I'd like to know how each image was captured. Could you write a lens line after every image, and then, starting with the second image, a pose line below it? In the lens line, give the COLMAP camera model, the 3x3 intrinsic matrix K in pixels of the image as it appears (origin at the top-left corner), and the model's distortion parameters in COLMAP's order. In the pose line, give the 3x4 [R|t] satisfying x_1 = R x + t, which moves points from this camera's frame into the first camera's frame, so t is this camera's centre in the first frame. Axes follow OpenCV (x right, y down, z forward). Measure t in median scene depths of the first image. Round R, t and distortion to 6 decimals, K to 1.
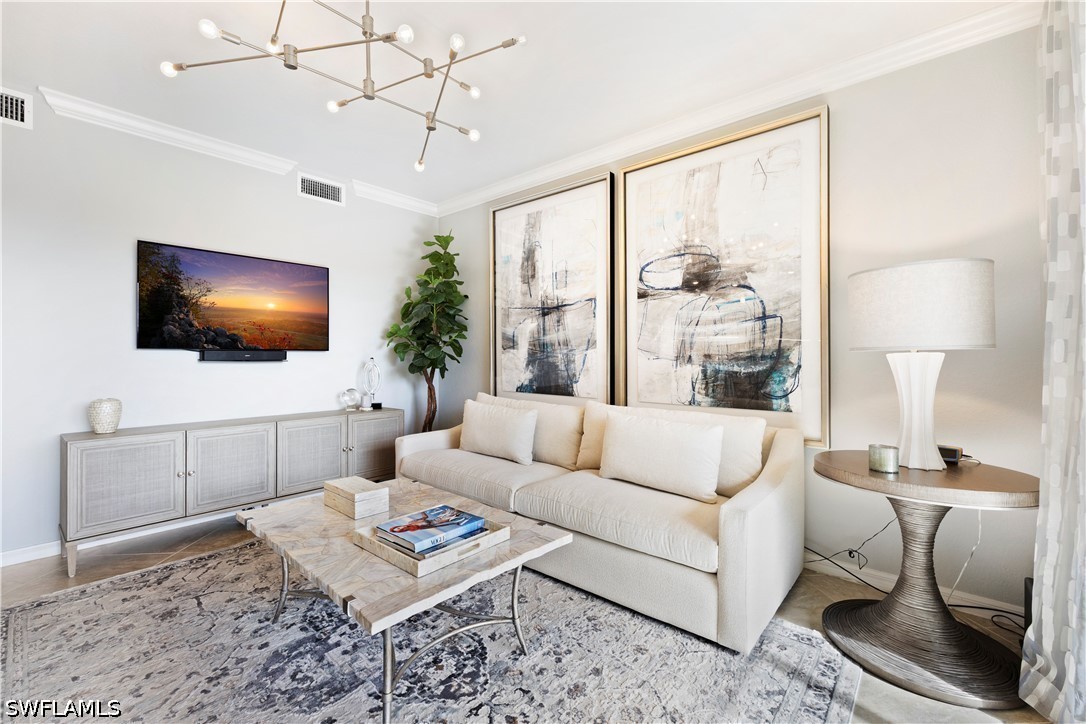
lens RADIAL K [[461.9, 0, 541.9], [0, 461.9, 358.3], [0, 0, 1]] dist [-0.007973, 0.000178]
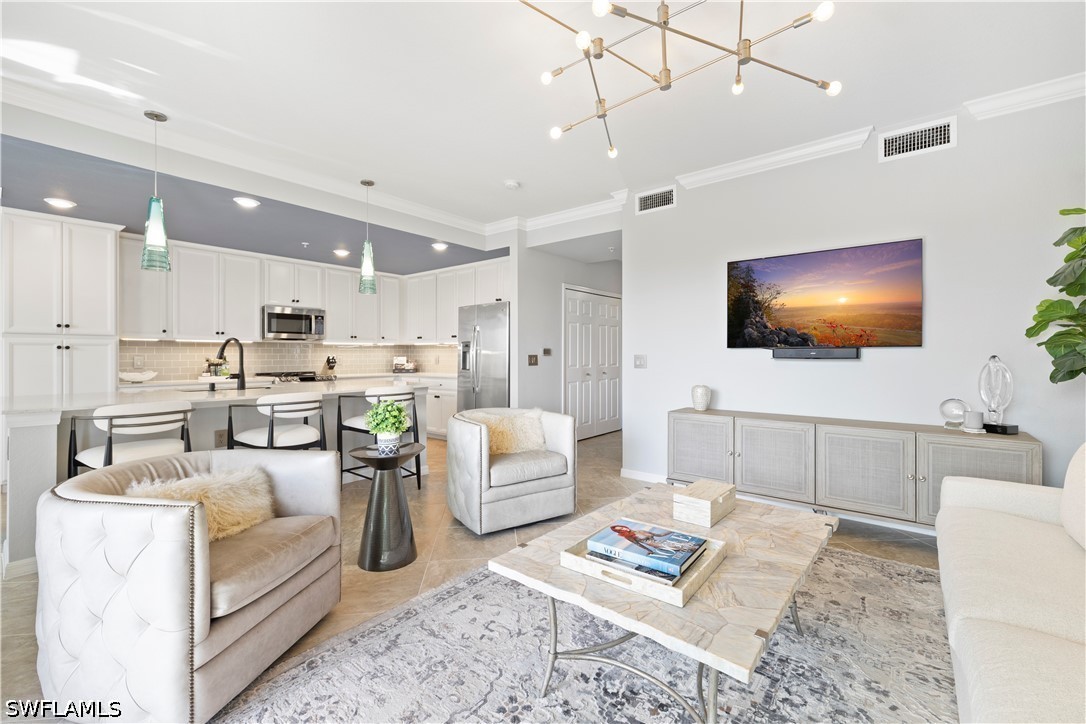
lens RADIAL K [[459.4, 0, 543.0], [0, 459.4, 362.0], [0, 0, 1]] dist [0.001475, -0.000091]
pose [[0.036553, 0.014800, -0.999222, 0.348177], [-0.003921, 0.999885, 0.014666, -0.000205], [0.999324, 0.003382, 0.036606, 0.418986]]
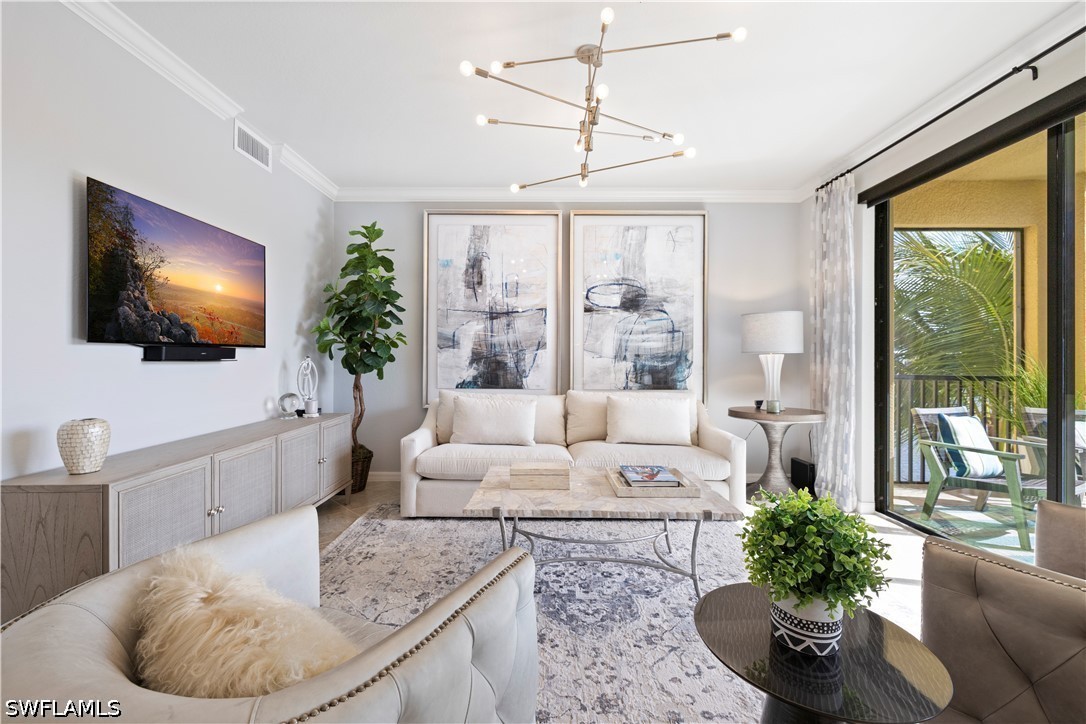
lens RADIAL K [[461.9, 0, 541.9], [0, 461.9, 358.3], [0, 0, 1]] dist [-0.007973, 0.000178]
pose [[0.756528, 0.001270, 0.653960, -0.774096], [-0.000758, 0.999999, -0.001064, 0.005187], [-0.653961, 0.000309, 0.756528, 0.078103]]
